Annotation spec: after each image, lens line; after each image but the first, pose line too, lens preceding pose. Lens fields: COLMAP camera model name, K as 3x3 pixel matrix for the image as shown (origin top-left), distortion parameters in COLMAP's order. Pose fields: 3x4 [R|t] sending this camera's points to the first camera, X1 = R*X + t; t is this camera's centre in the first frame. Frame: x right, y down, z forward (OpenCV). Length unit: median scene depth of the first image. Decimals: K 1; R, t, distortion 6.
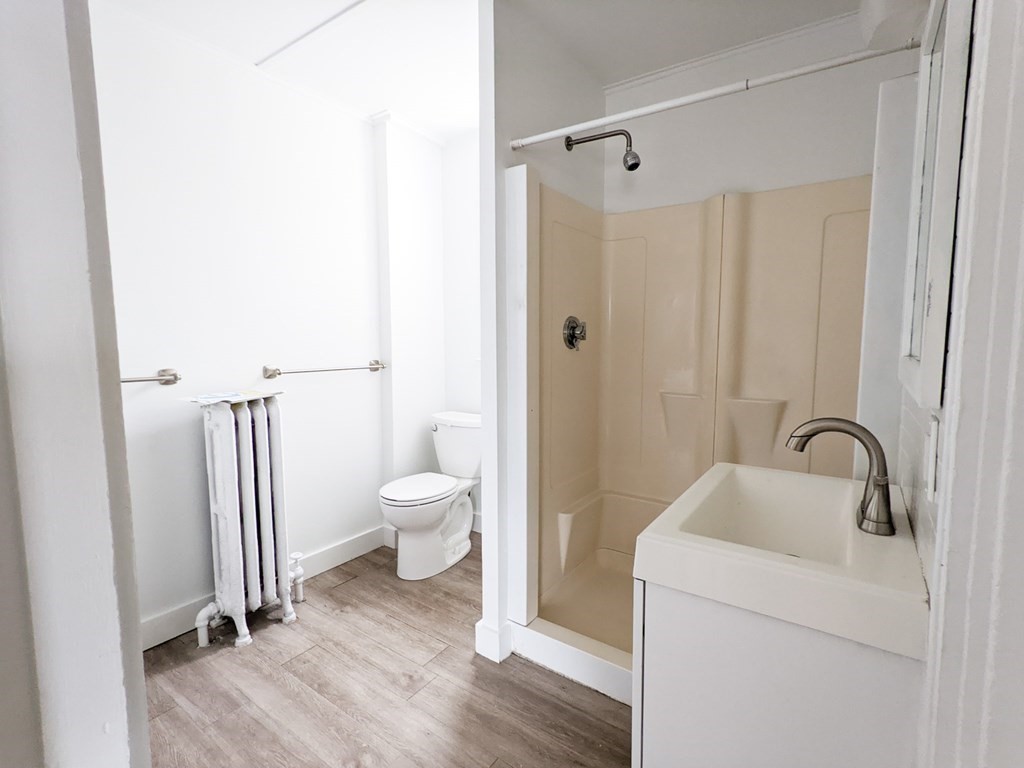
lens RADIAL K [[480.8, 0, 514.1], [0, 480.8, 383.4], [0, 0, 1]] dist [0.003883, 0.000565]
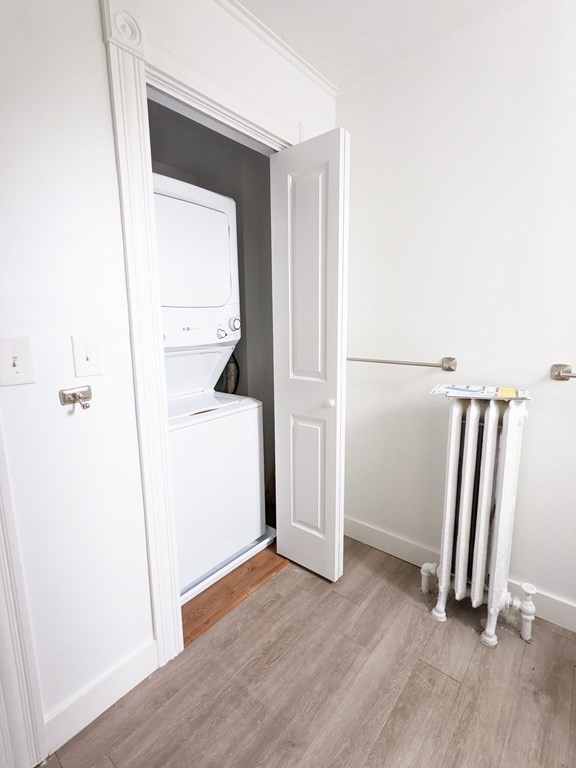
lens RADIAL K [[360.6, 0, 288.5], [0, 360.6, 383.1], [0, 0, 1]] dist [0.003883, 0.000565]
pose [[-0.085821, 0.163123, -0.982866, 0.190205], [-0.077609, 0.982414, 0.169825, -0.091895], [0.993283, 0.090854, -0.071652, 0.715983]]
